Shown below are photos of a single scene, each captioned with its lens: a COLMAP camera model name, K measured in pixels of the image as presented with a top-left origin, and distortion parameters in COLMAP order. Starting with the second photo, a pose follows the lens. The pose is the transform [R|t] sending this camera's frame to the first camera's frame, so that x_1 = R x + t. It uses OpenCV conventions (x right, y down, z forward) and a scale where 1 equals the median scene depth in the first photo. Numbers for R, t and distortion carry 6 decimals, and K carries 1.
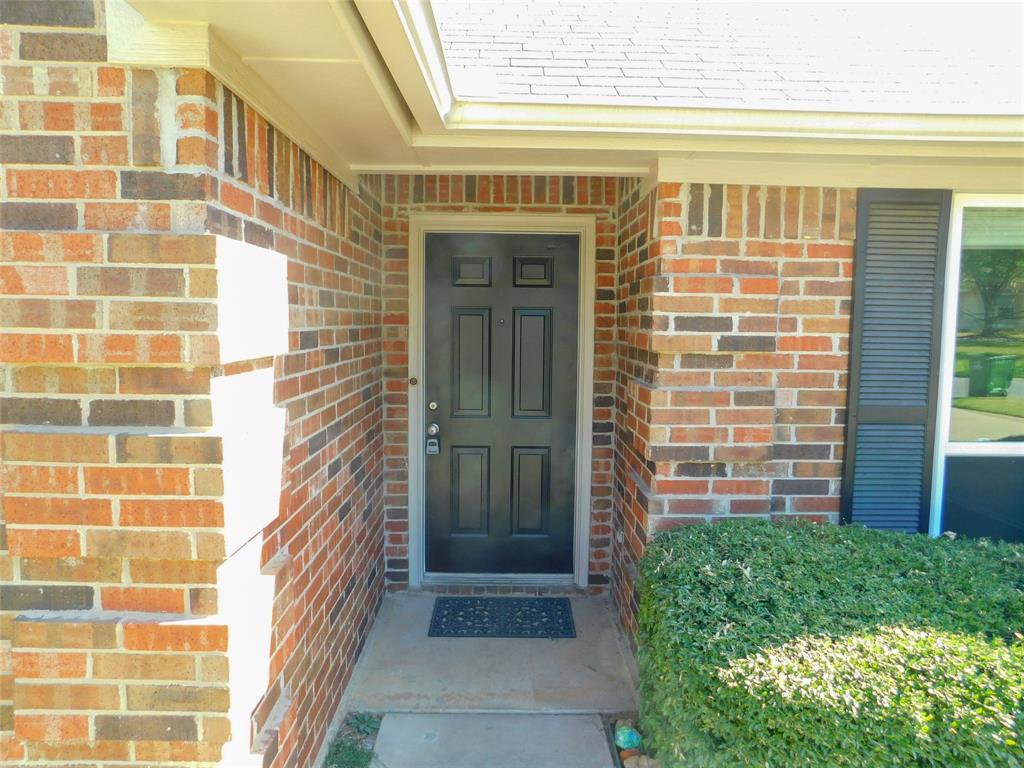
lens RADIAL K [[727.2, 0, 512.0], [0, 727.2, 384.0], [0, 0, 1]] dist [-0.065124, 0.065792]
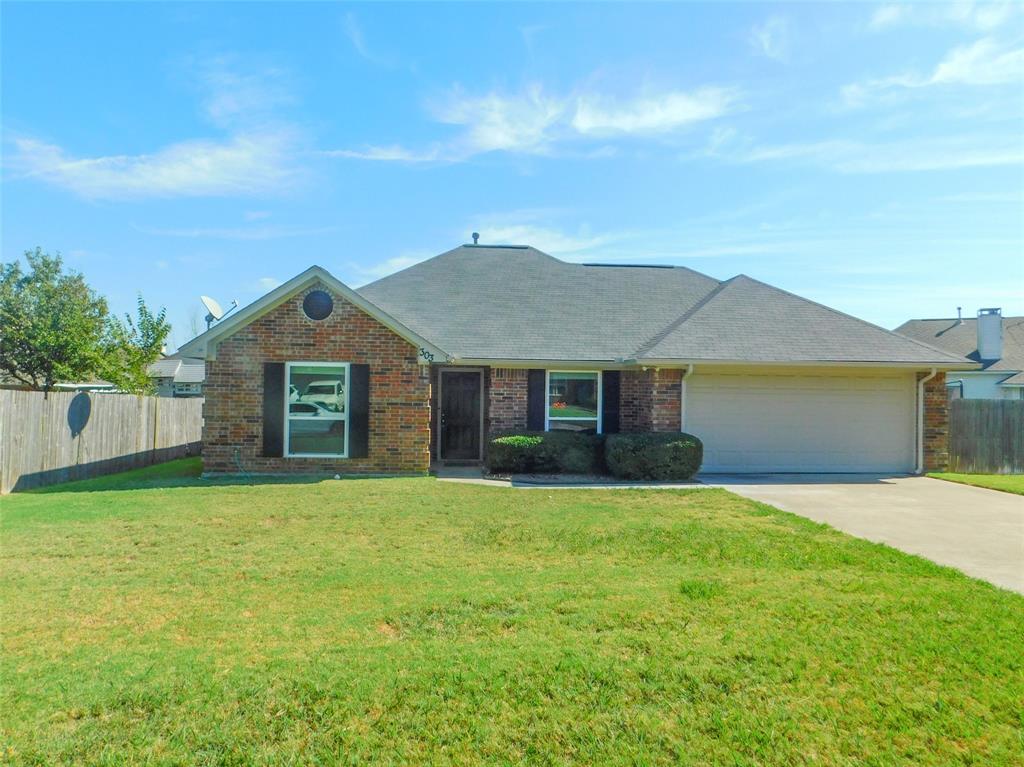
lens RADIAL K [[720.8, 0, 512.0], [0, 720.8, 383.5], [0, 0, 1]] dist [-0.074430, 0.074232]
pose [[0.998267, 0.002652, 0.058787, 0.044115], [0.003223, 0.995021, -0.099618, 0.372293], [-0.058758, 0.099635, 0.993288, -4.335550]]
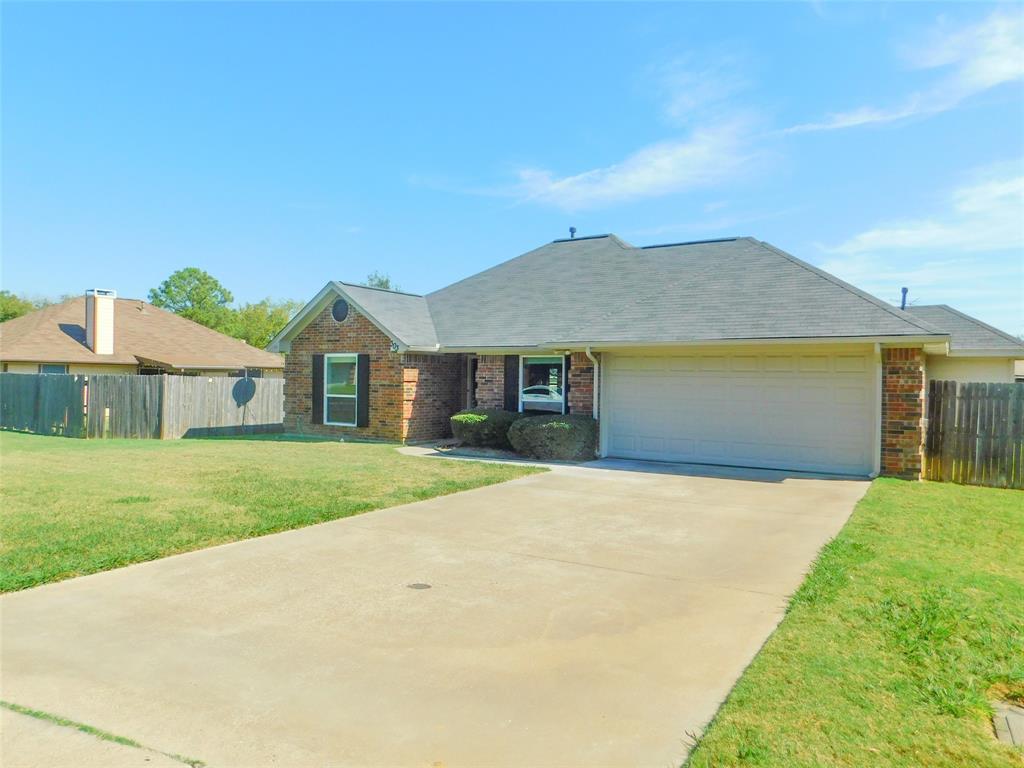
lens RADIAL K [[727.2, 0, 512.0], [0, 727.2, 384.0], [0, 0, 1]] dist [-0.065124, 0.065792]
pose [[0.827370, 0.004455, -0.561639, 3.916821], [-0.050755, 0.996470, -0.066865, 0.367388], [0.559359, 0.083829, 0.824676, -3.916500]]
